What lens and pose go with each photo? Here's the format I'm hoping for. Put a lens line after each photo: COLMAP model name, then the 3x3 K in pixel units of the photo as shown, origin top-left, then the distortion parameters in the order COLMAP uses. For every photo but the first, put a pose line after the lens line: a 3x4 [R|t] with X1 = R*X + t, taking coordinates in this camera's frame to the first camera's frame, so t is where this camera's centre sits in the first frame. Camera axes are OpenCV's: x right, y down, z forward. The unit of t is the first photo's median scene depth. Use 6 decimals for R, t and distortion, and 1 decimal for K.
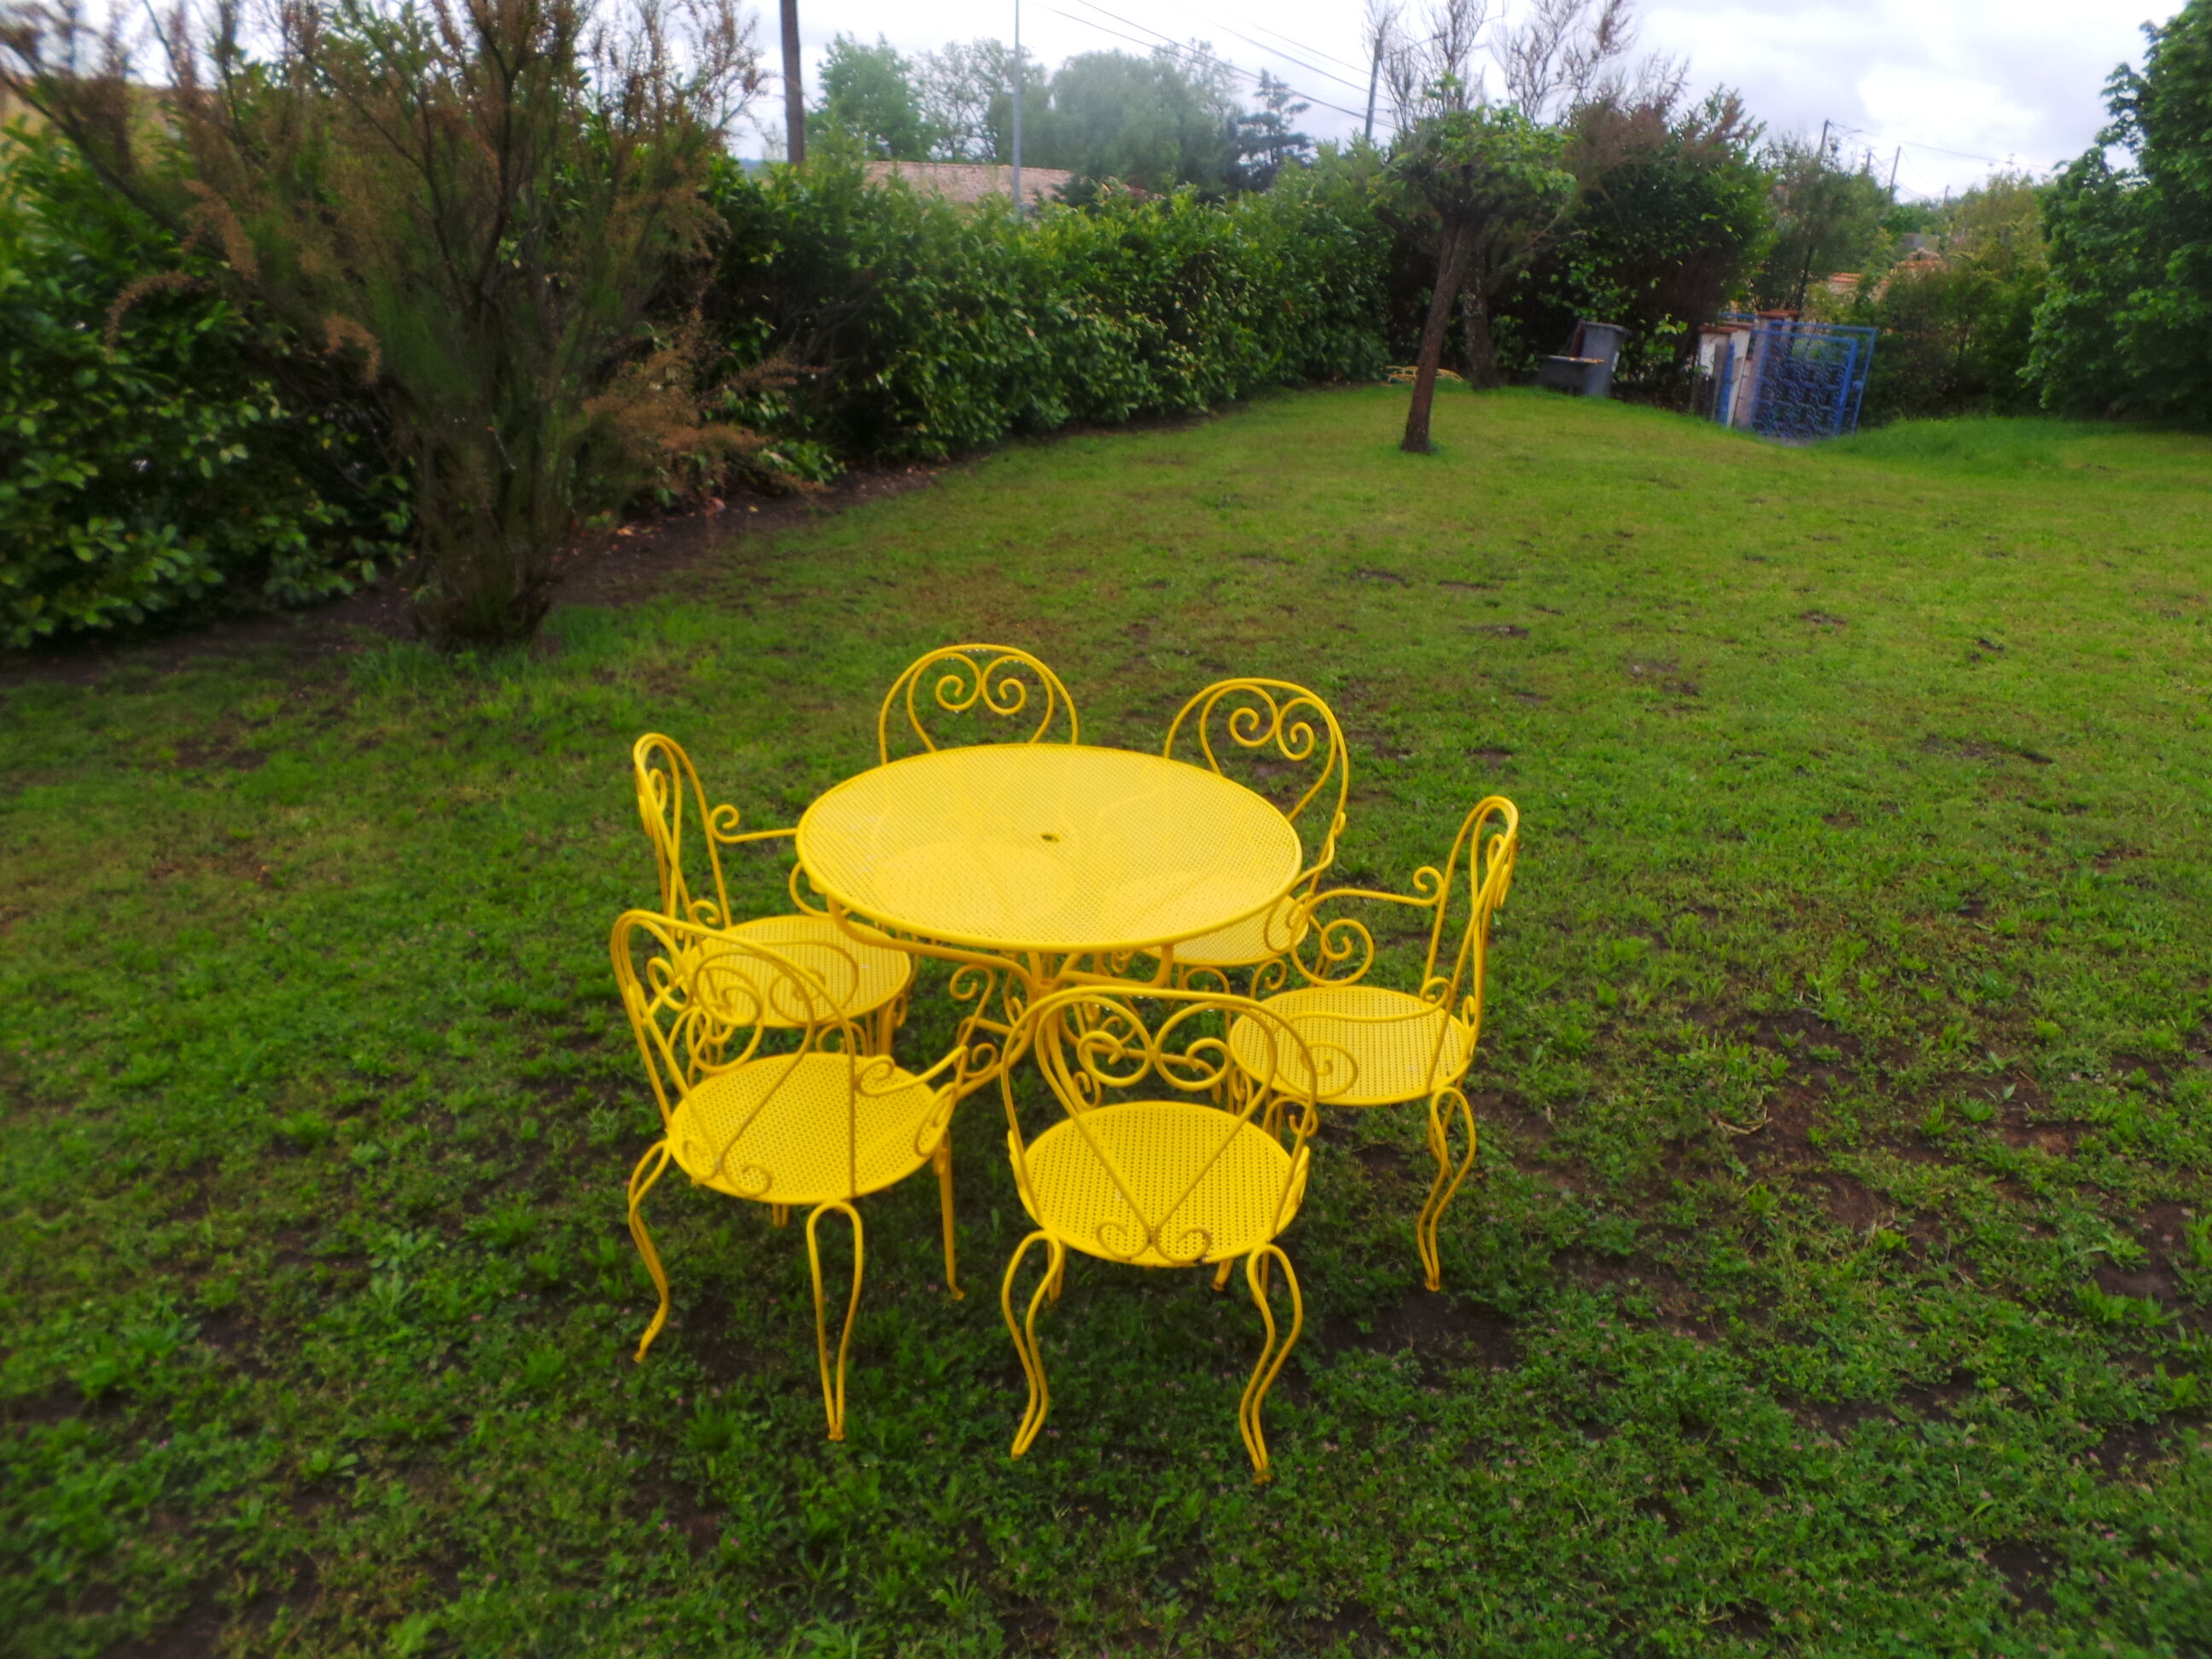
lens RADIAL K [[1542.7, 0, 1113.9], [0, 1542.7, 816.3], [0, 0, 1]] dist [-0.017562, 0.001408]
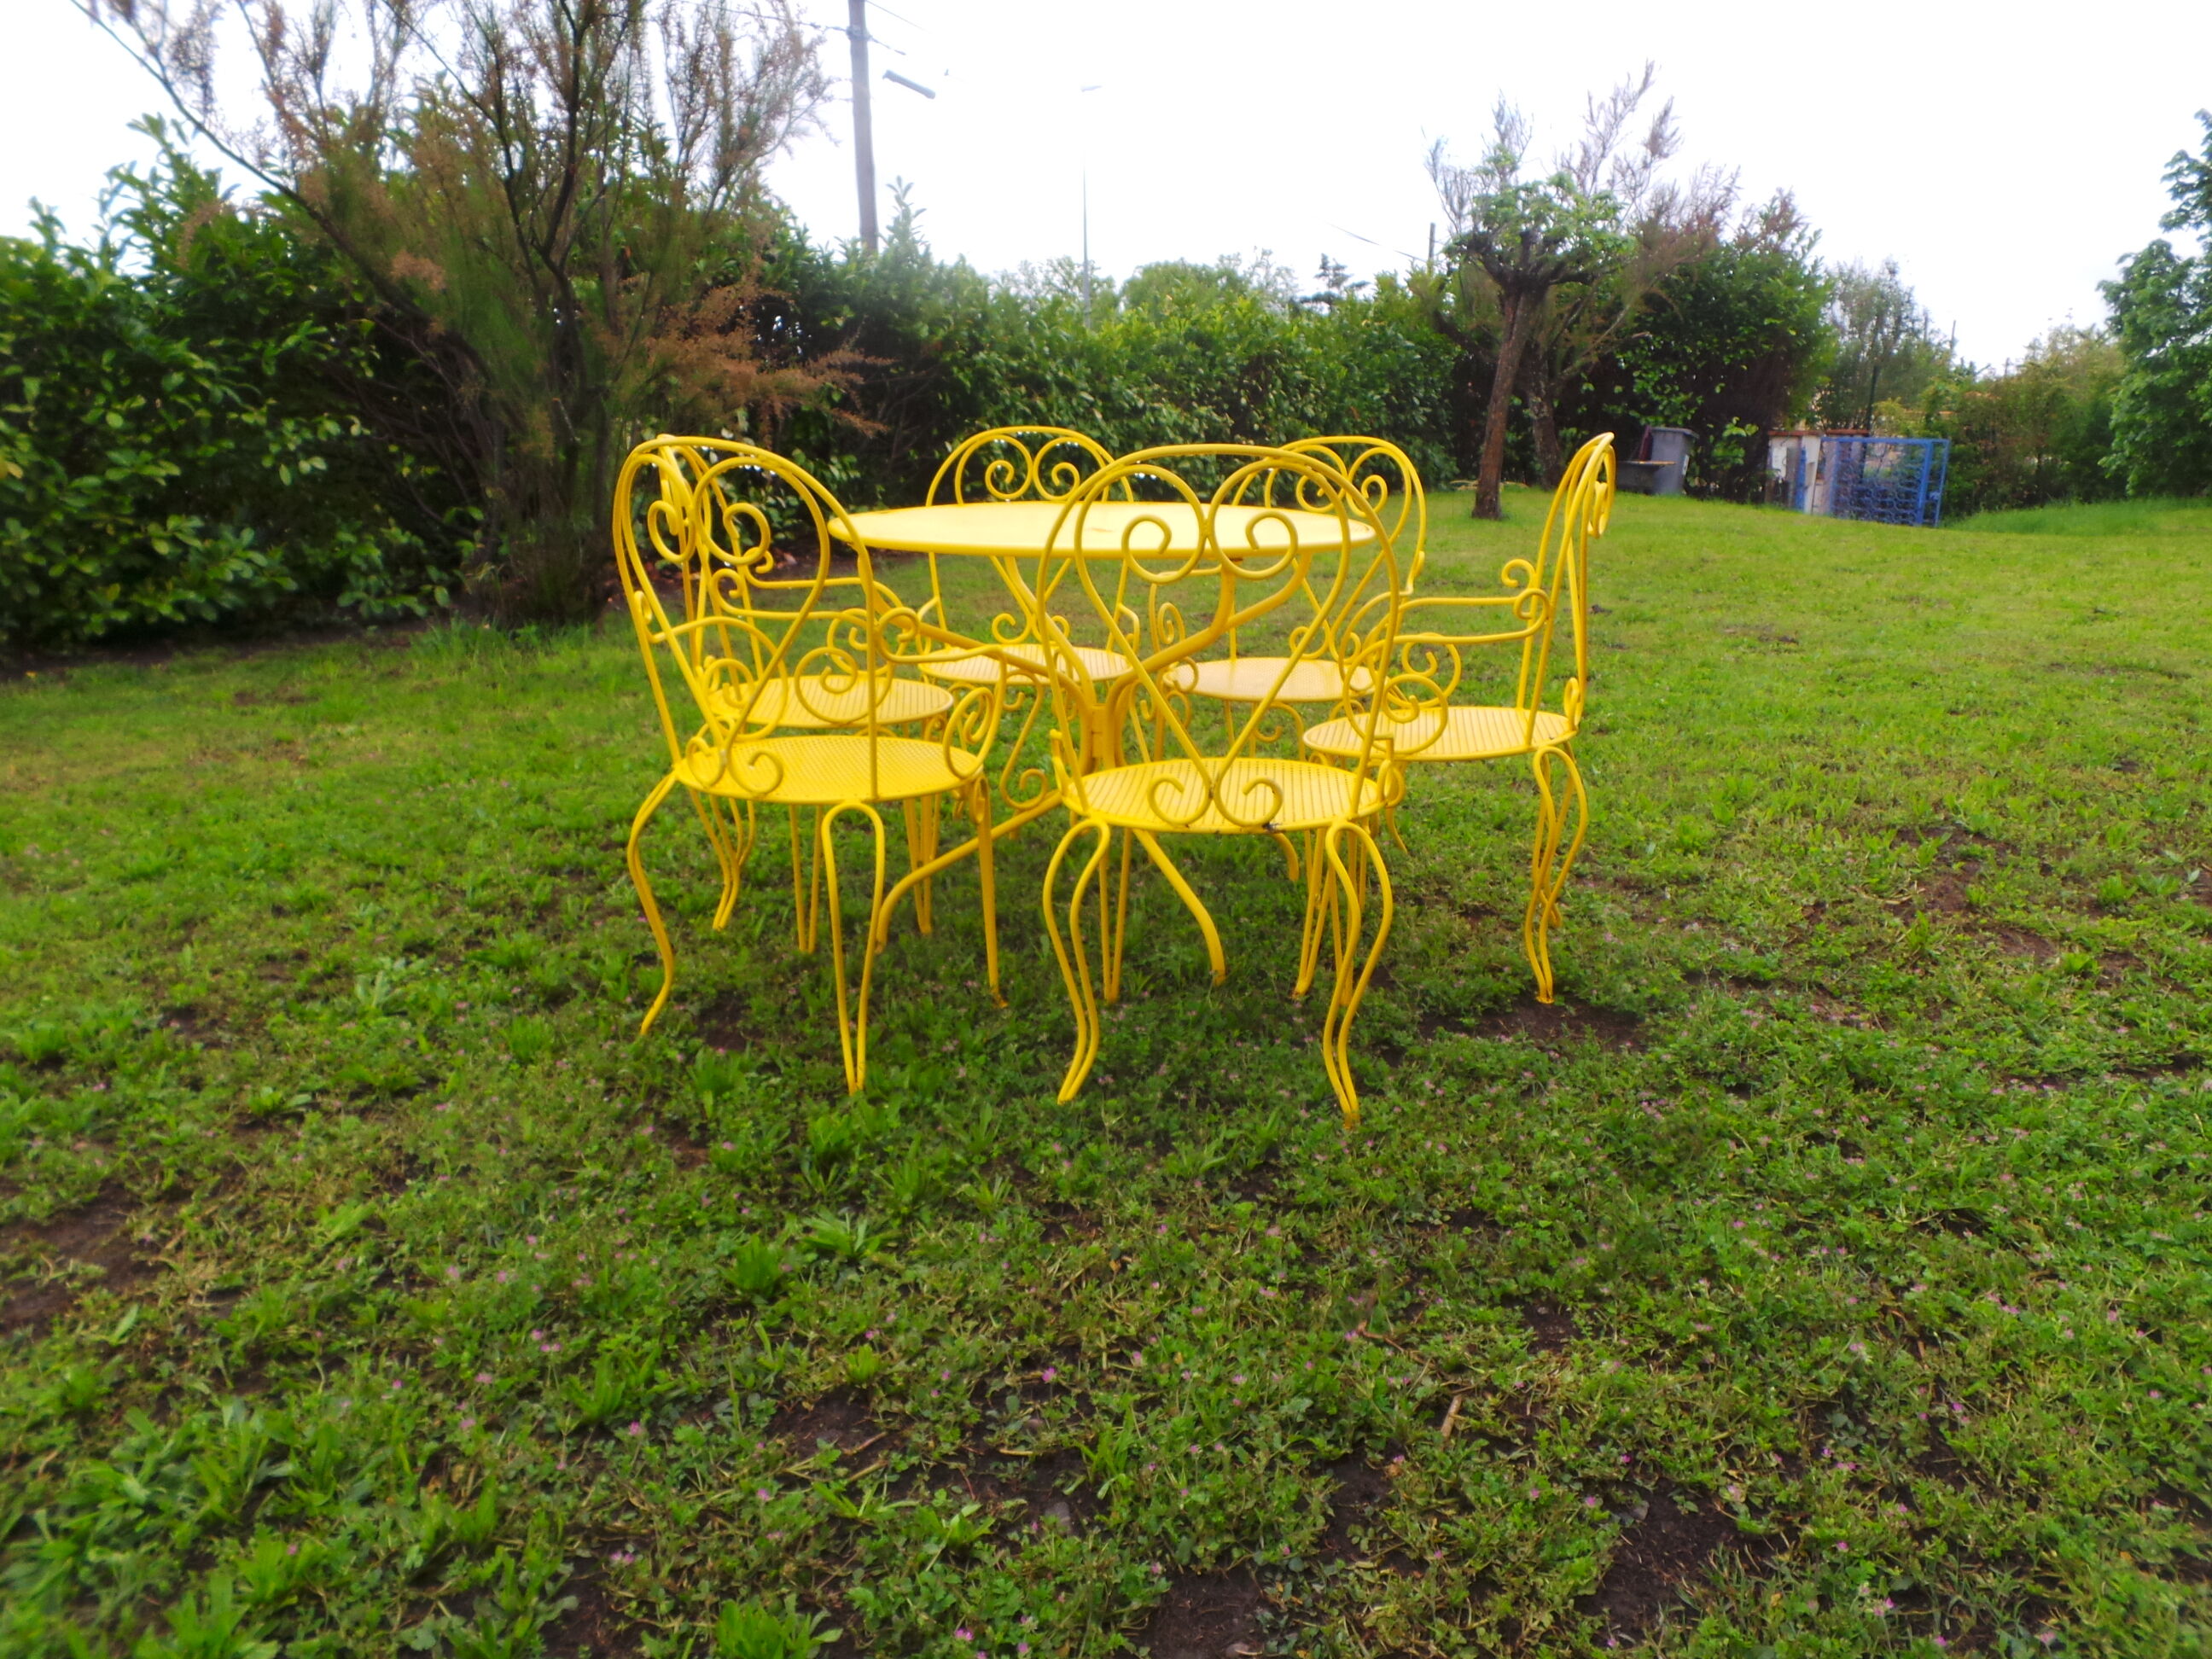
lens RADIAL K [[1542.7, 0, 1111.0], [0, 1542.7, 814.0], [0, 0, 1]] dist [-0.017562, 0.001408]
pose [[0.998308, -0.023239, -0.053295, 0.004749], [0.016450, 0.992087, -0.124467, 0.134893], [0.055766, 0.123379, 0.990791, 0.048884]]
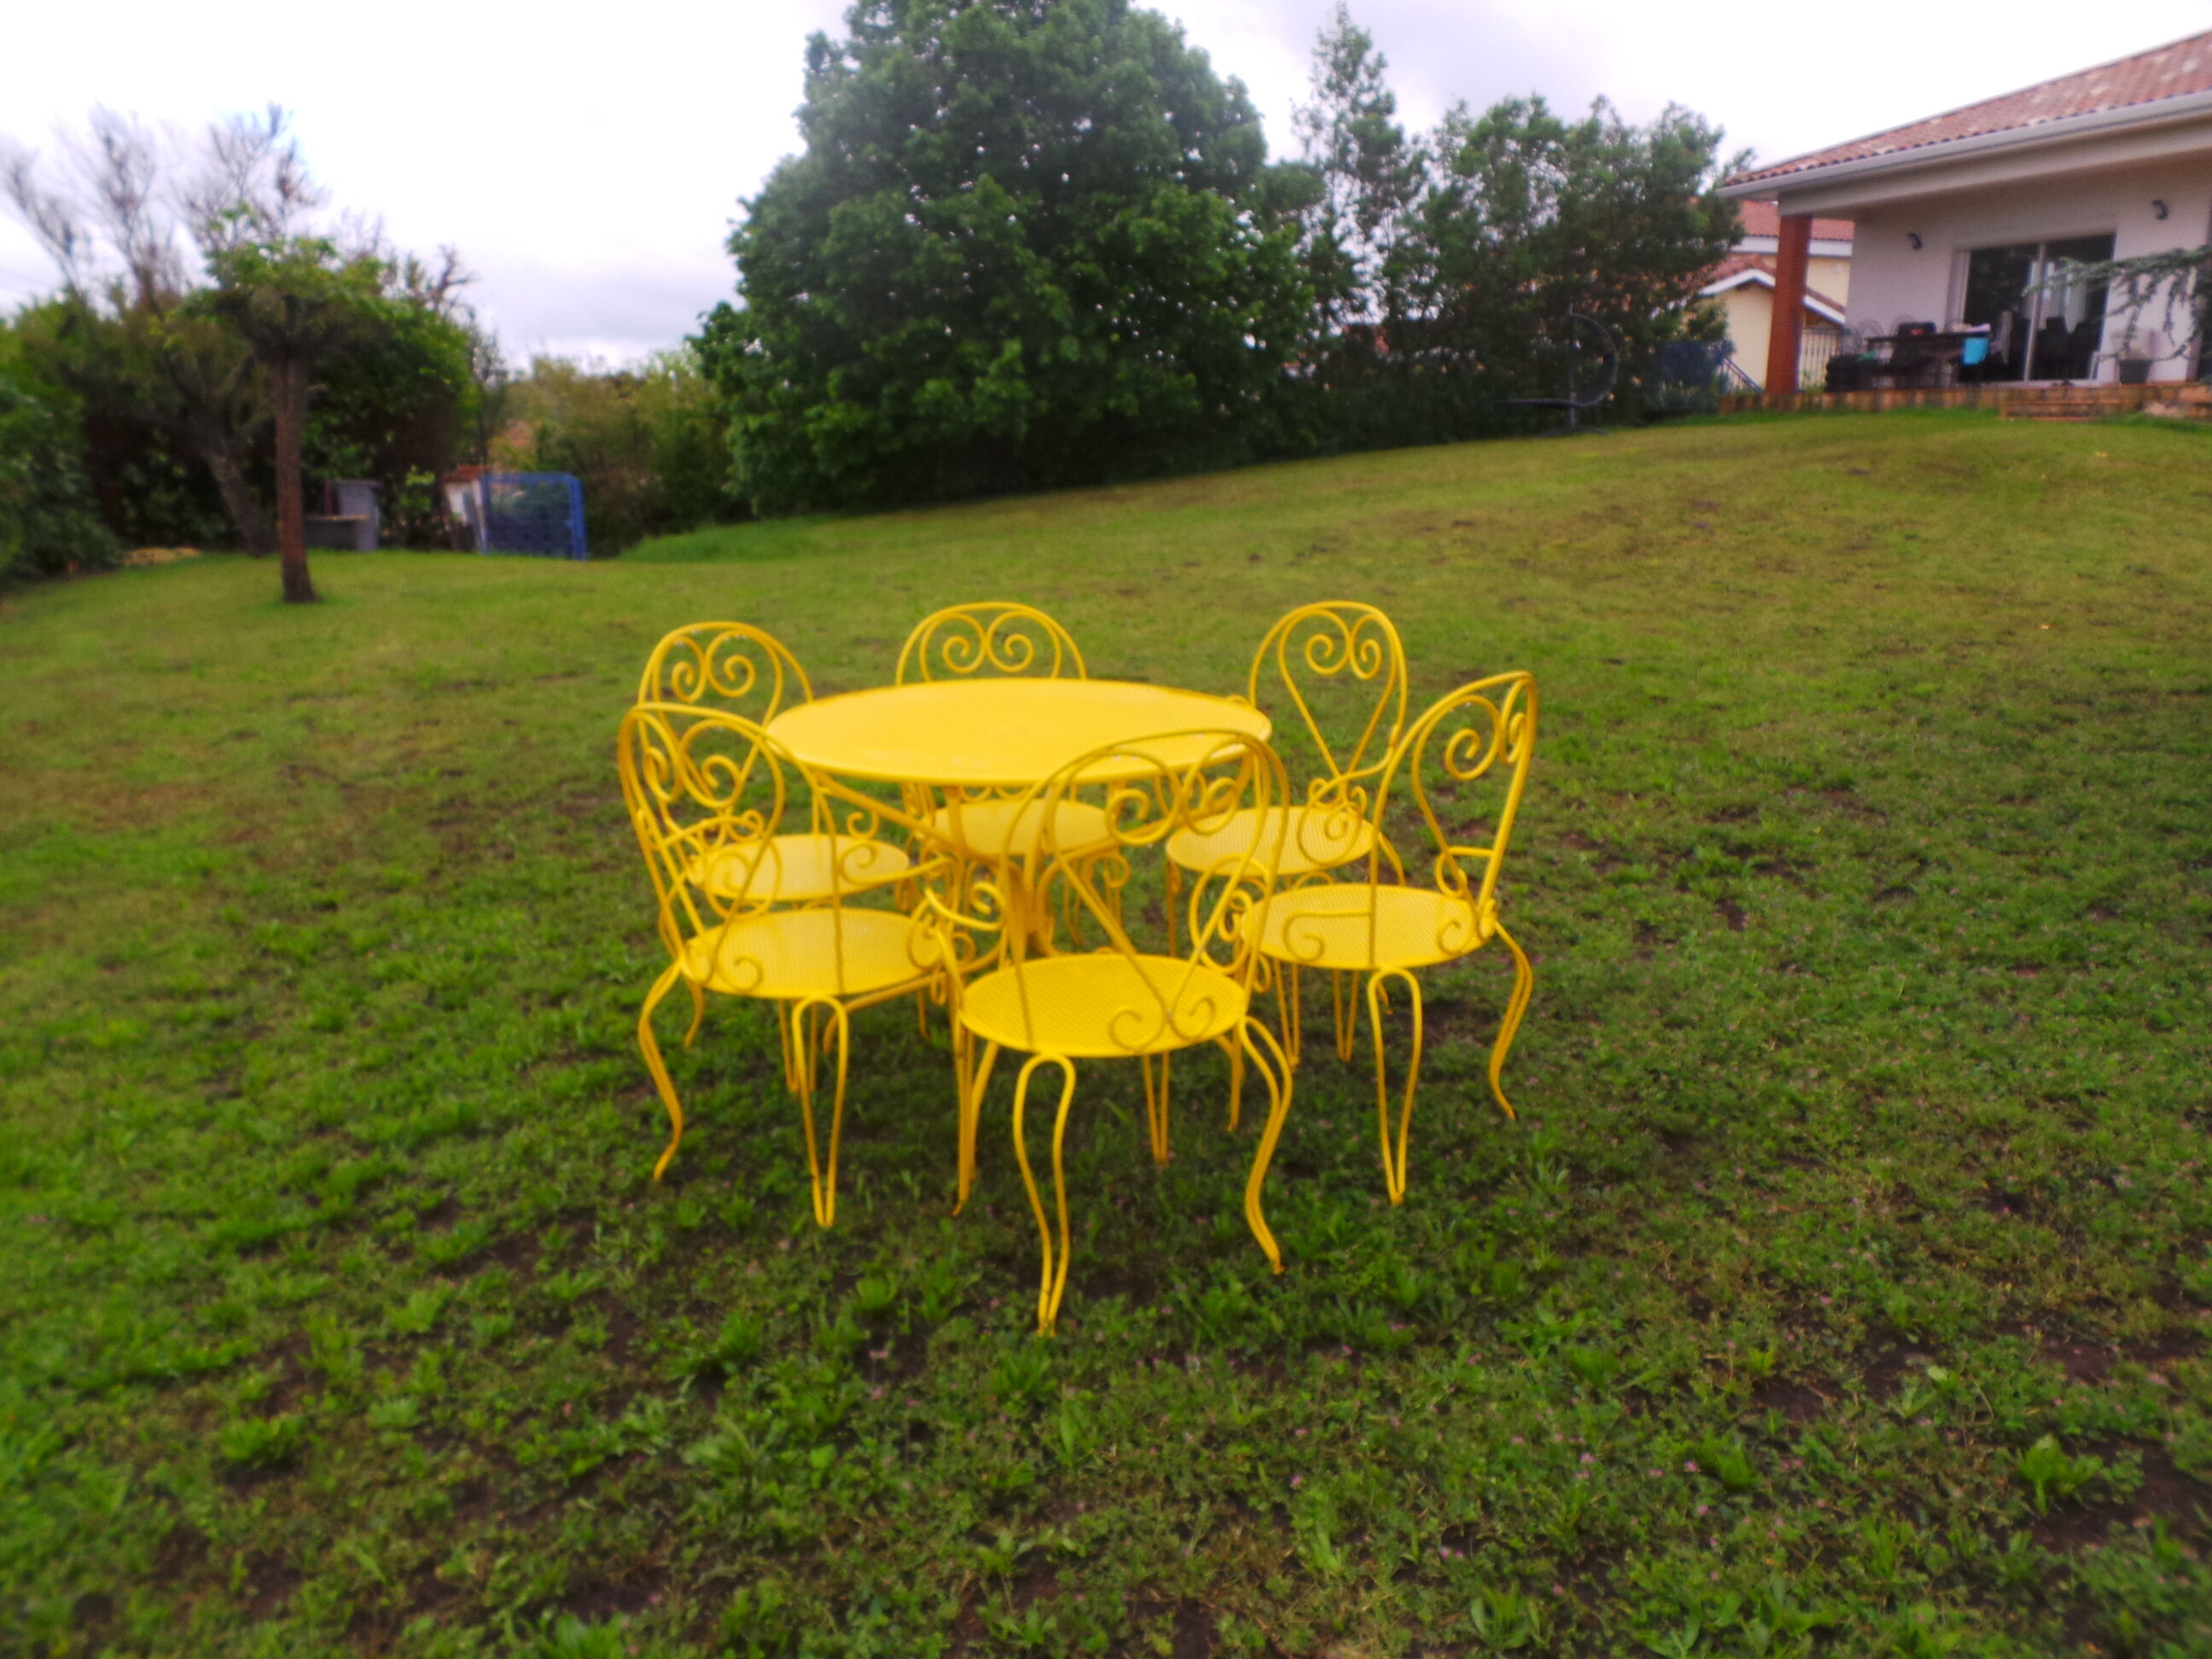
lens RADIAL K [[1542.7, 0, 1108.4], [0, 1542.7, 821.0], [0, 0, 1]] dist [-0.017562, 0.001408]
pose [[0.652918, -0.243625, 0.717178, -0.333625], [0.322689, 0.946102, 0.027614, 0.027851], [-0.685252, 0.213395, 0.696342, 0.125708]]
